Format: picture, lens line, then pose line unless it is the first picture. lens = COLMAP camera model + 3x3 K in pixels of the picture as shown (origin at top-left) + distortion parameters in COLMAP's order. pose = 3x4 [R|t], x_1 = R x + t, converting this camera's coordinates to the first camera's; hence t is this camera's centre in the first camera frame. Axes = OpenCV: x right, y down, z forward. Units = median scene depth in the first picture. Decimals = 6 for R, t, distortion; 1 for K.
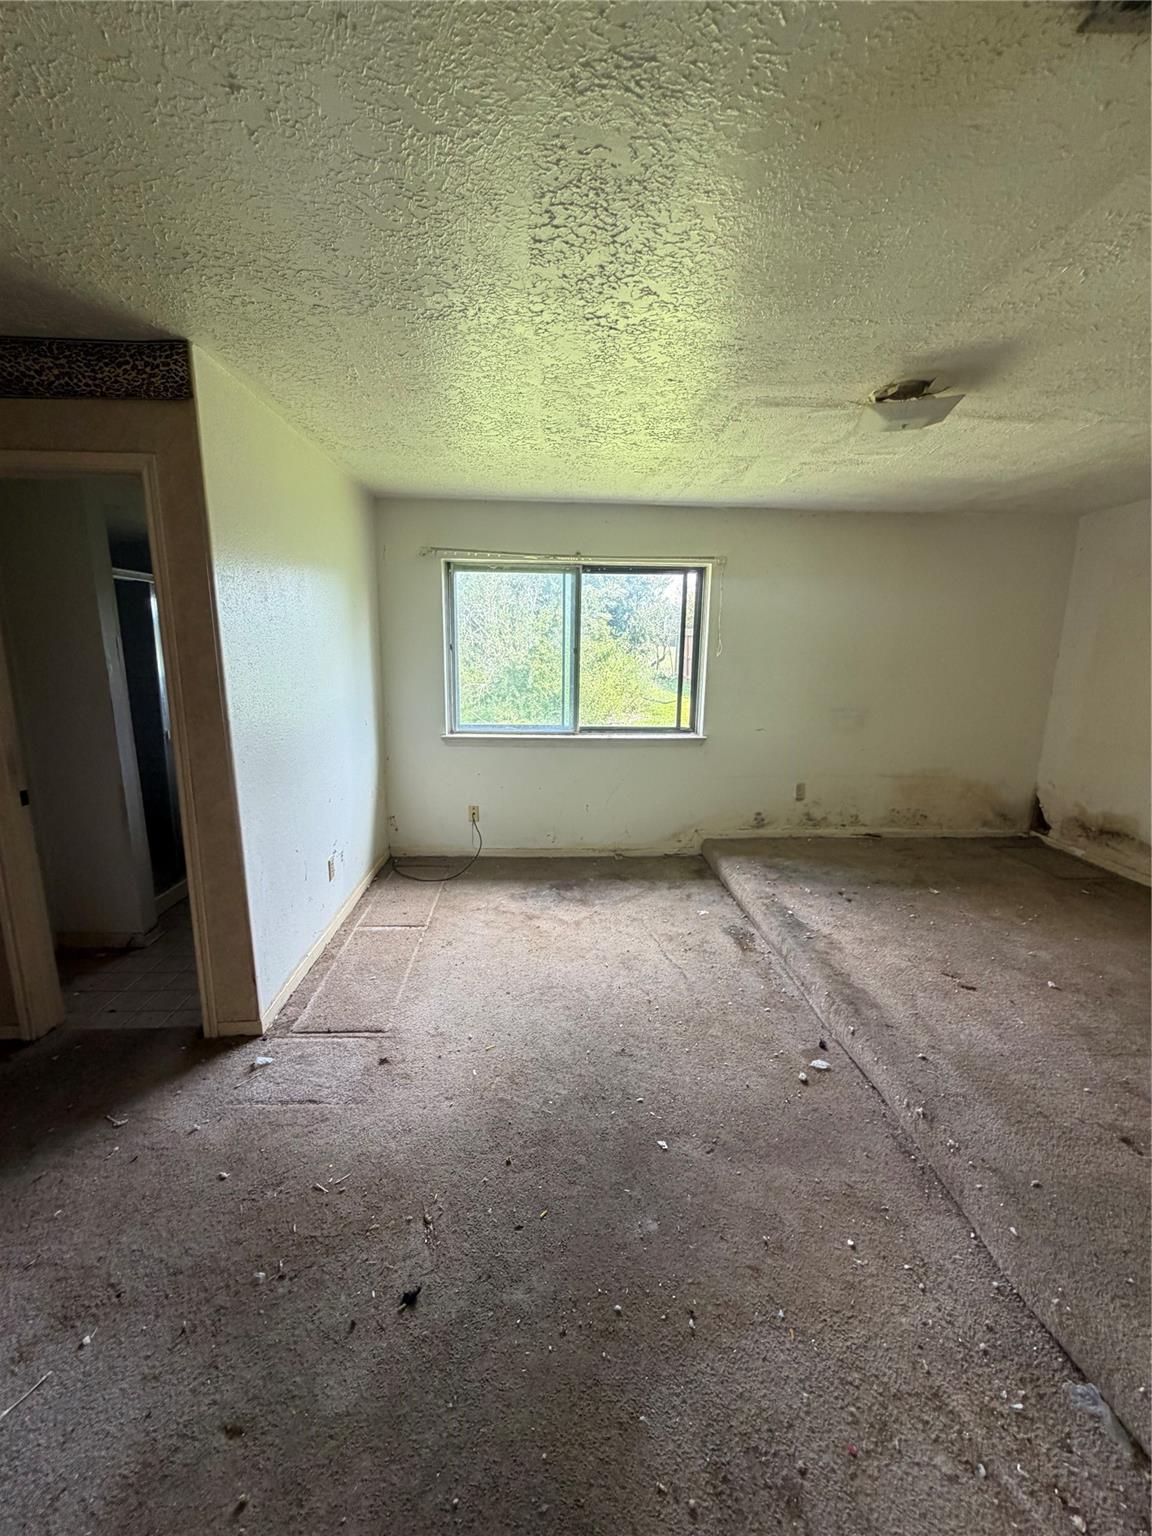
lens RADIAL K [[611.9, 0, 575.3], [0, 611.9, 765.4], [0, 0, 1]] dist [0.001404, 0.000174]
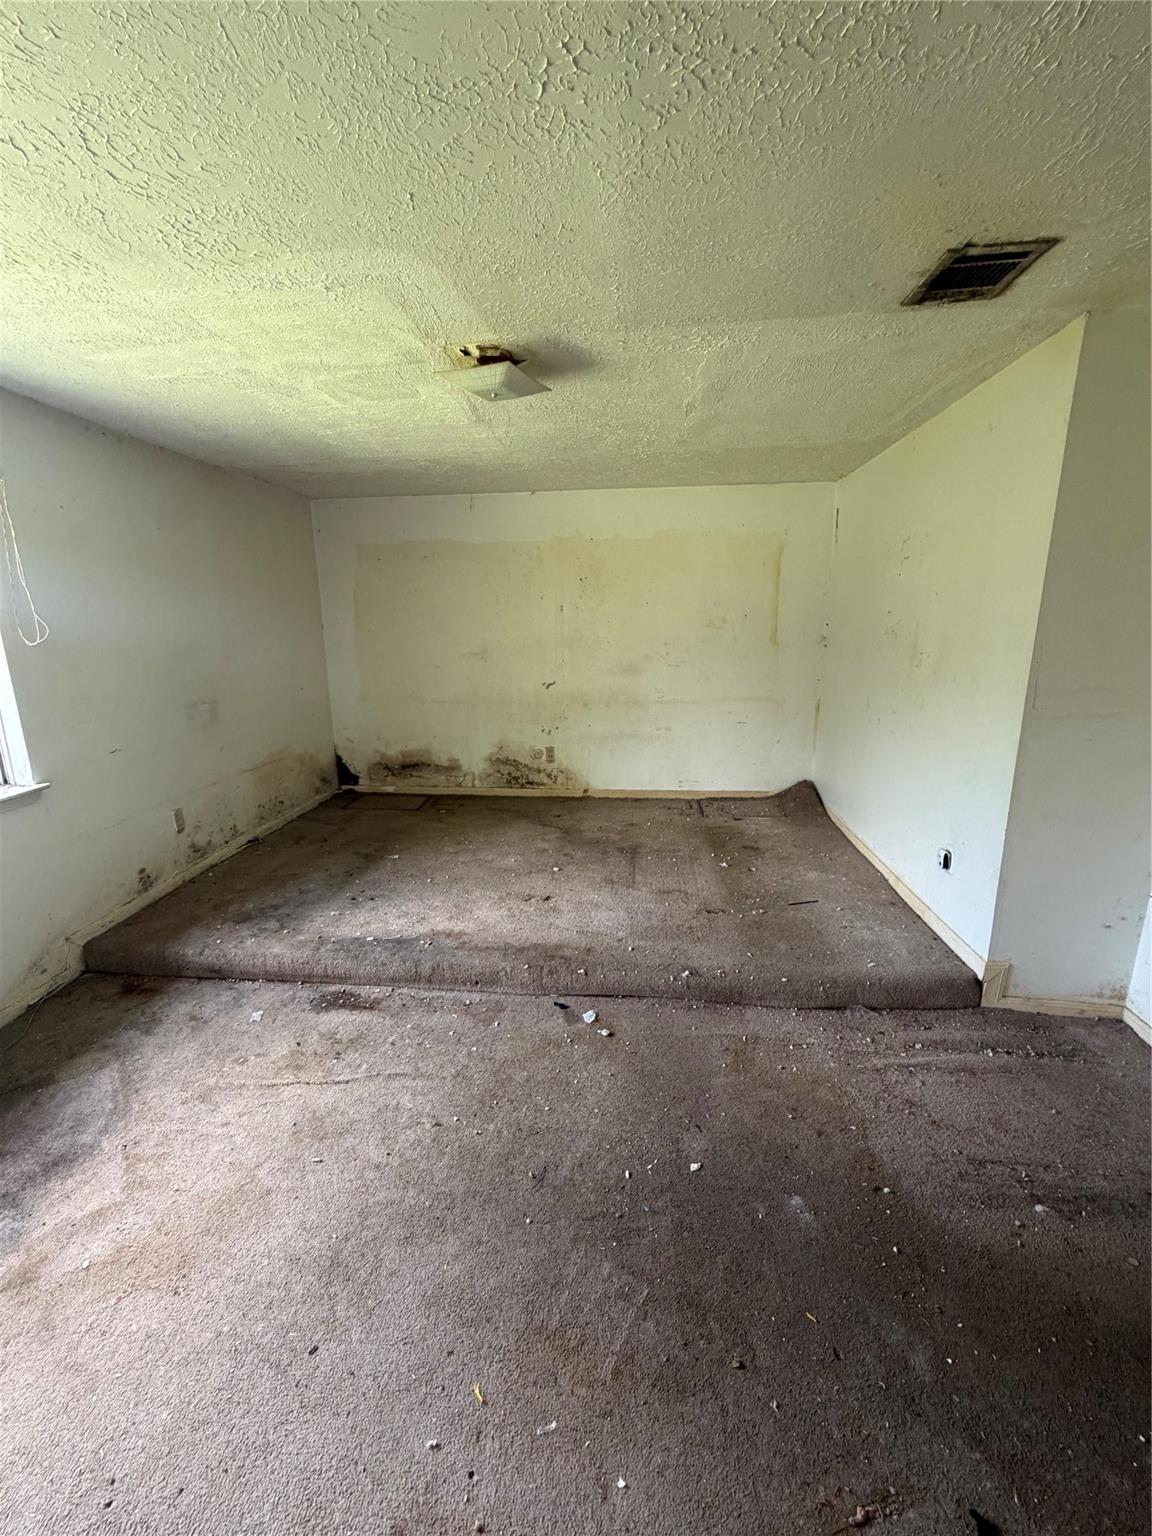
lens RADIAL K [[611.9, 0, 576.1], [0, 611.9, 765.1], [0, 0, 1]] dist [0.001404, 0.000174]
pose [[0.148591, -0.245063, 0.958053, -0.301049], [0.206906, 0.955069, 0.212209, -0.092588], [-0.967011, 0.166694, 0.192619, 0.436802]]
